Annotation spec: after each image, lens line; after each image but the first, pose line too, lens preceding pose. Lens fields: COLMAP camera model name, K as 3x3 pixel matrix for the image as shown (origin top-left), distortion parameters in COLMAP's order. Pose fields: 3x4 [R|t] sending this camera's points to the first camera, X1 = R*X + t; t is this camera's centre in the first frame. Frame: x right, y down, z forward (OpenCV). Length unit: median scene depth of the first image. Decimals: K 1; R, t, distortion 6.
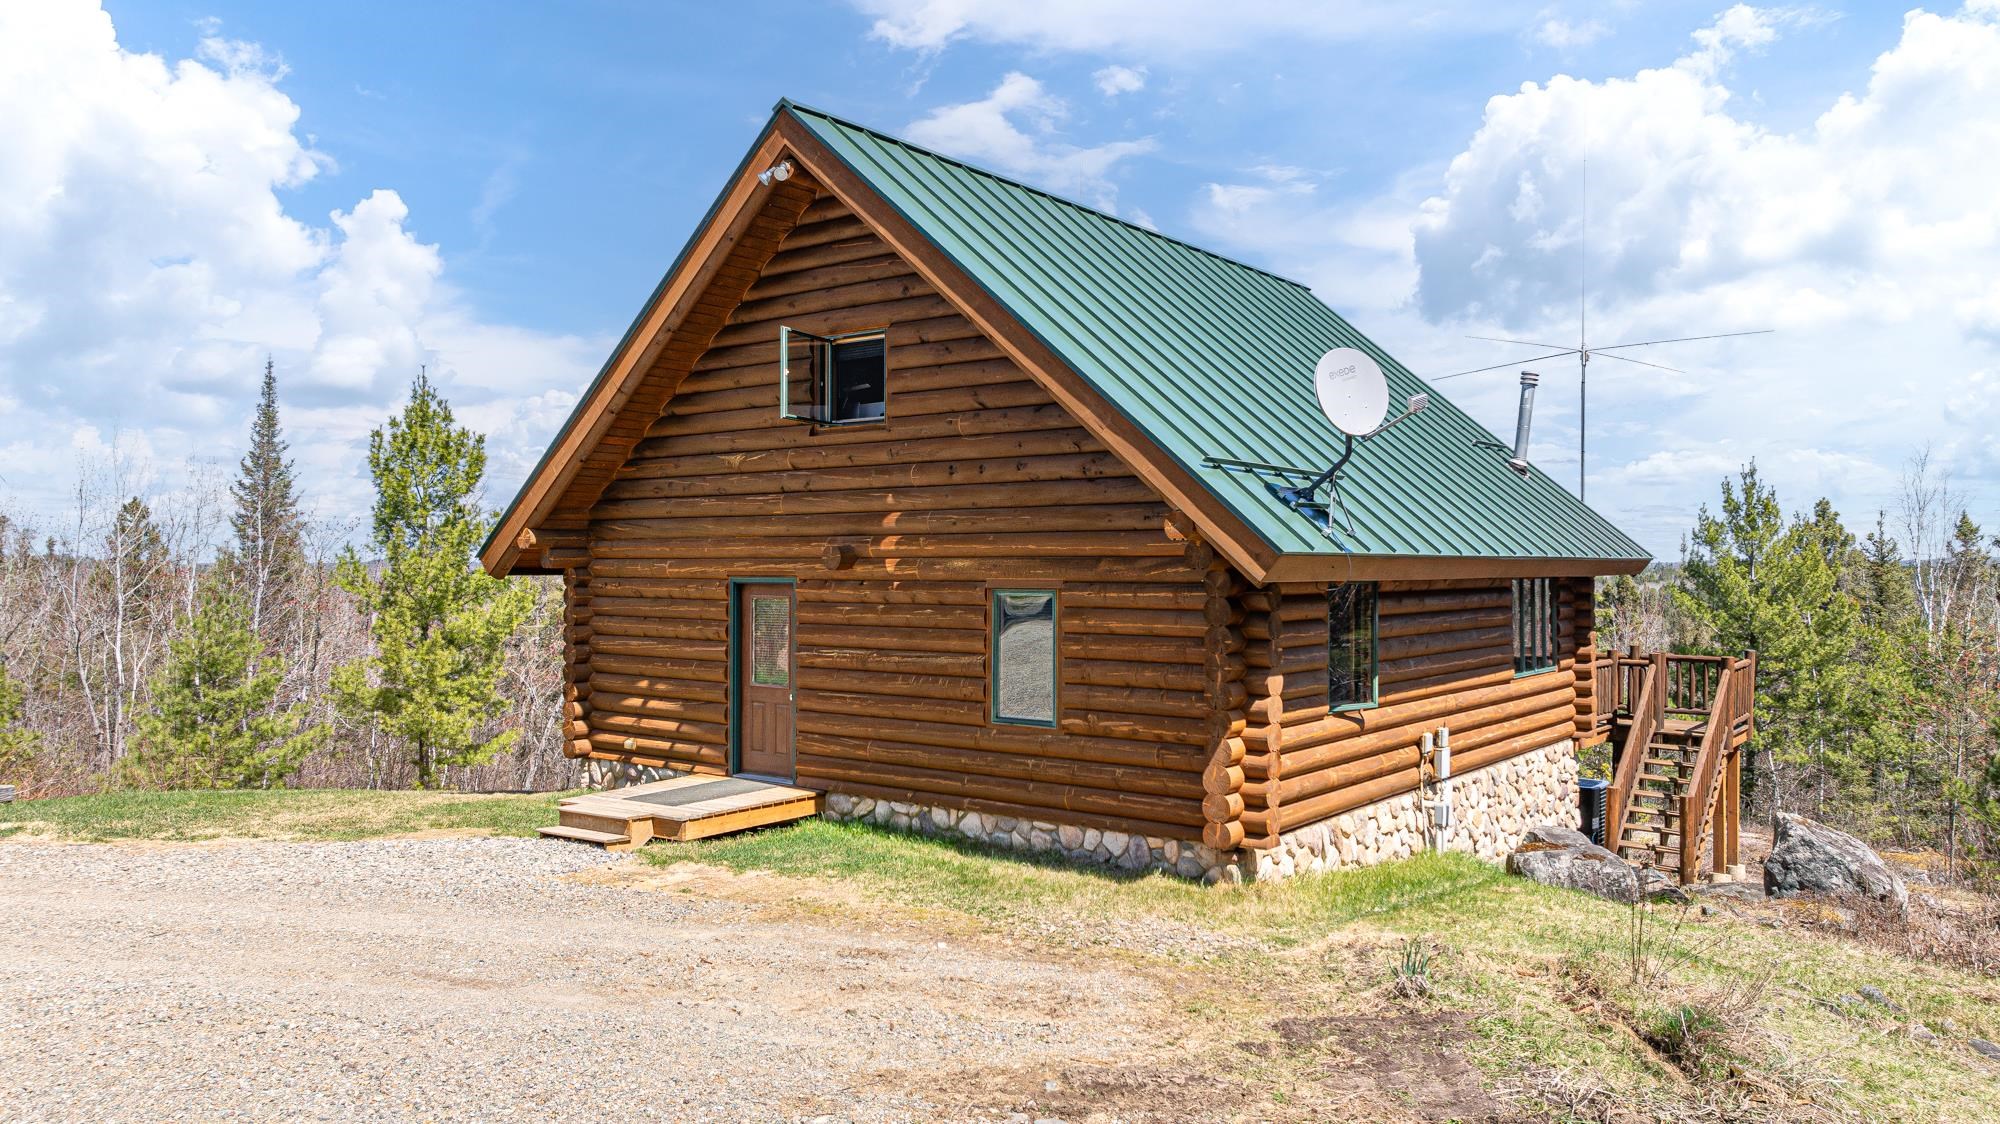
lens RADIAL K [[1437.3, 0, 1000.0], [0, 1437.3, 562.0], [0, 0, 1]] dist [-0.042045, 0.064185]
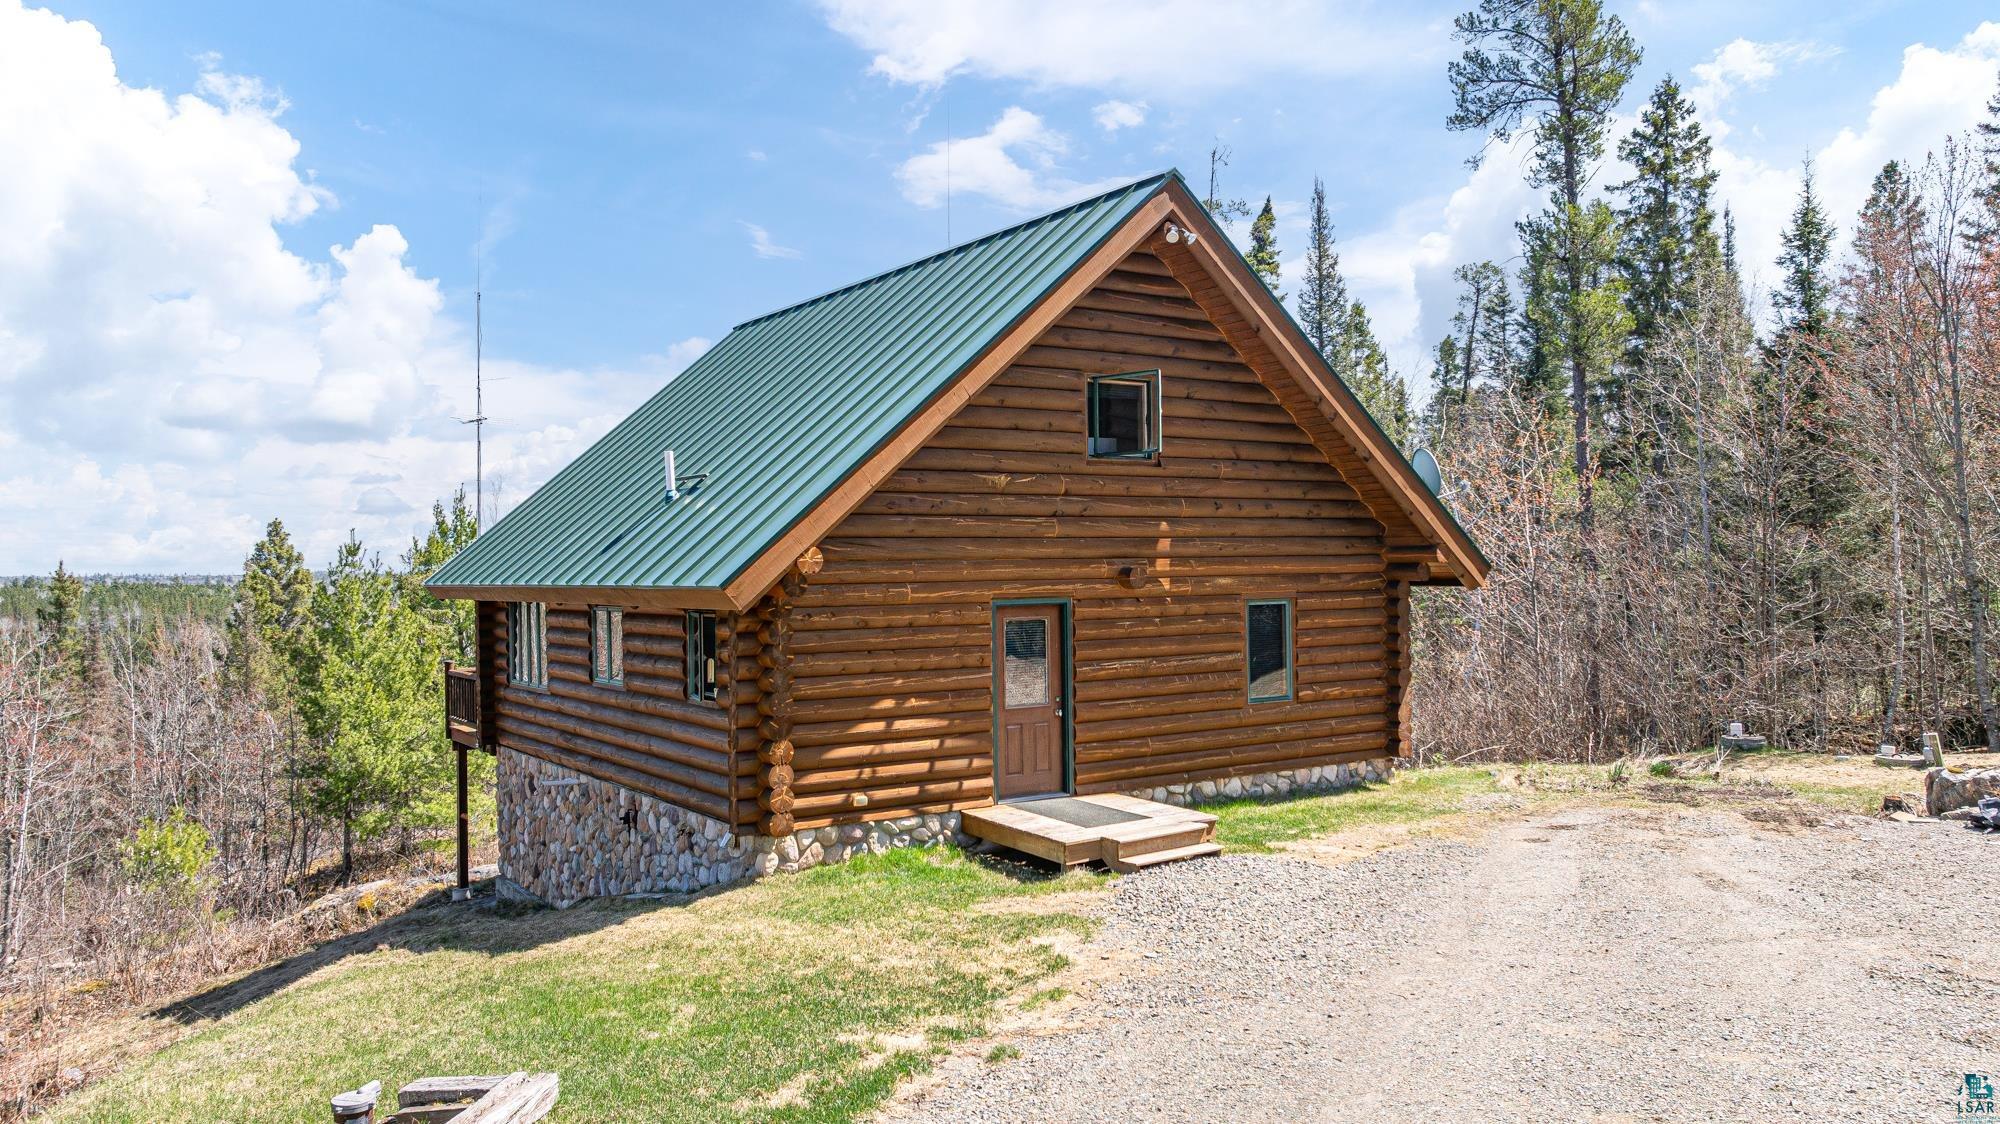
lens RADIAL K [[1437.3, 0, 1000.0], [0, 1437.3, 562.0], [0, 0, 1]] dist [-0.042045, 0.064185]
pose [[0.314298, -0.001735, 0.949323, -1.221743], [0.013192, 0.999910, -0.002540, -0.013930], [-0.949233, 0.013322, 0.314292, 0.758978]]
